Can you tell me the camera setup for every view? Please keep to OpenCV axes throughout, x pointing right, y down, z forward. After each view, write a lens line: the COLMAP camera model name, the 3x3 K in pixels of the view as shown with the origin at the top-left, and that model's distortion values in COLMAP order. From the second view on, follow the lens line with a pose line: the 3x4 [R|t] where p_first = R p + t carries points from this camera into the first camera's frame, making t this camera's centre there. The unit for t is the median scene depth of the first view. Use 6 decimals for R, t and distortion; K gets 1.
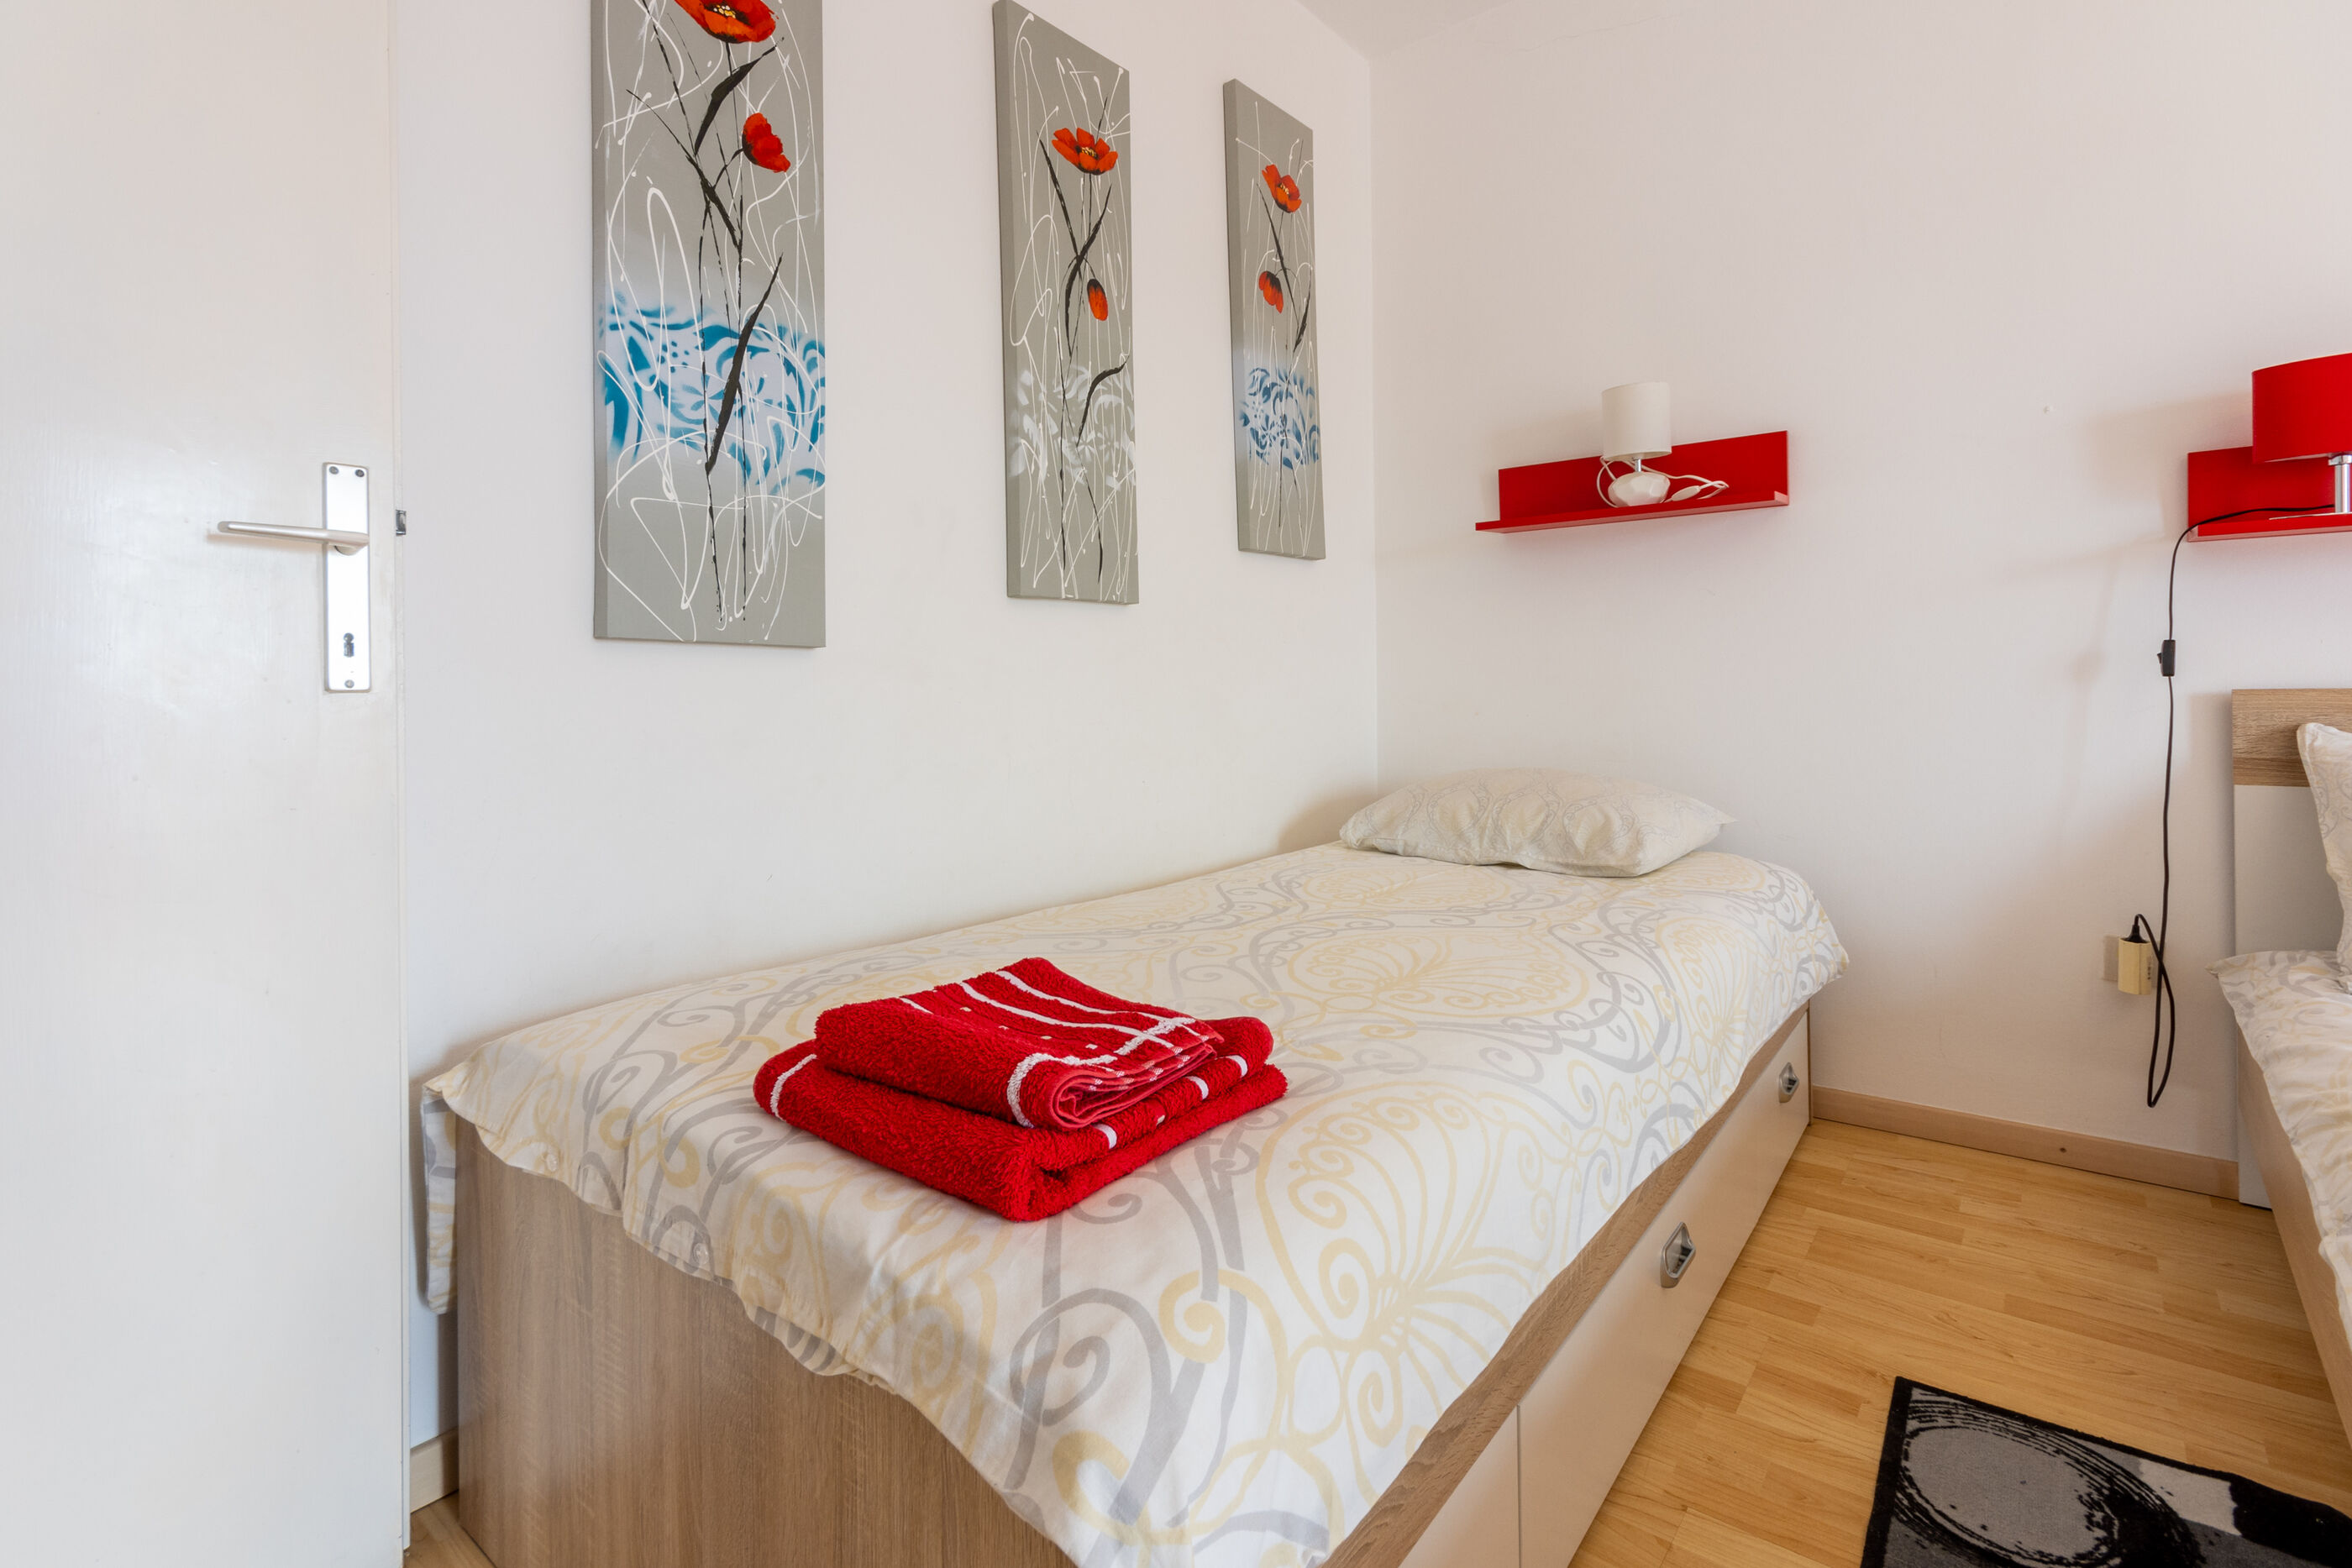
lens RADIAL K [[1100.3, 0, 1179.9], [0, 1100.3, 698.5], [0, 0, 1]] dist [0.000799, 0.000963]
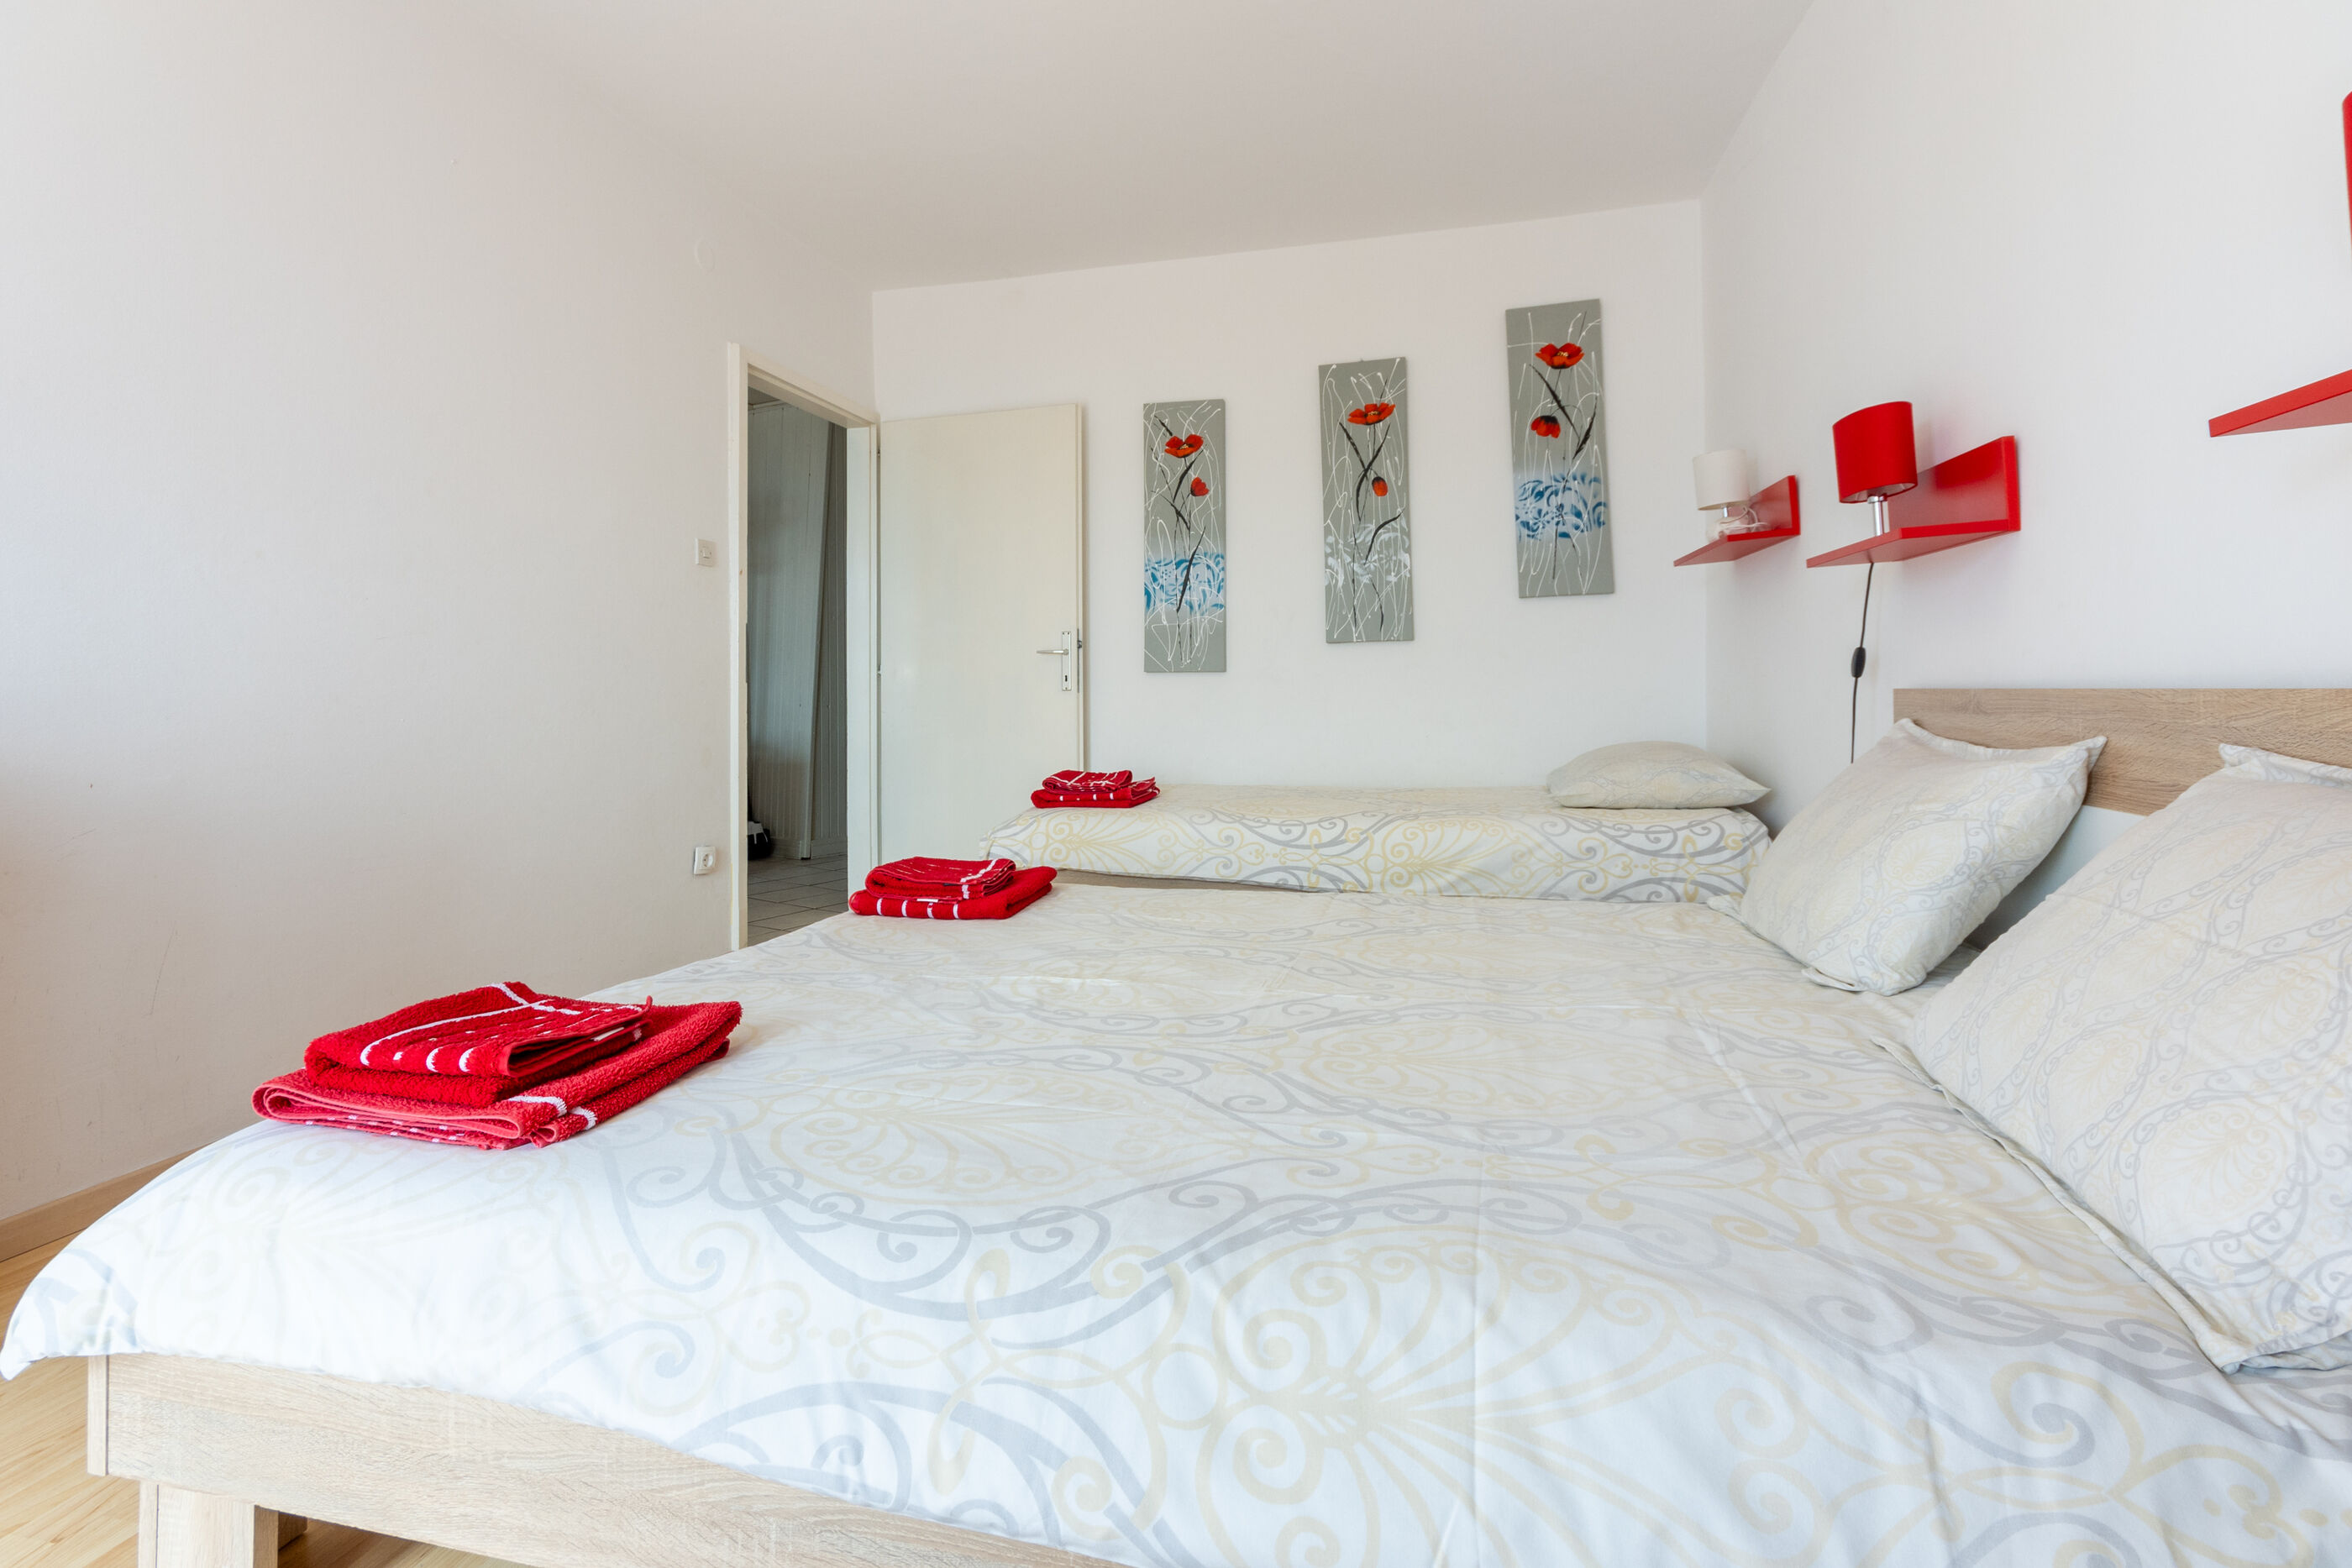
lens RADIAL K [[1102.2, 0, 1171.5], [0, 1102.2, 667.7], [0, 0, 1]] dist [-0.003501, 0.004861]
pose [[0.431986, -0.014285, -0.901767, 1.575489], [0.004668, 0.999897, -0.013604, -0.017024], [0.901868, 0.001667, 0.432008, -0.182038]]
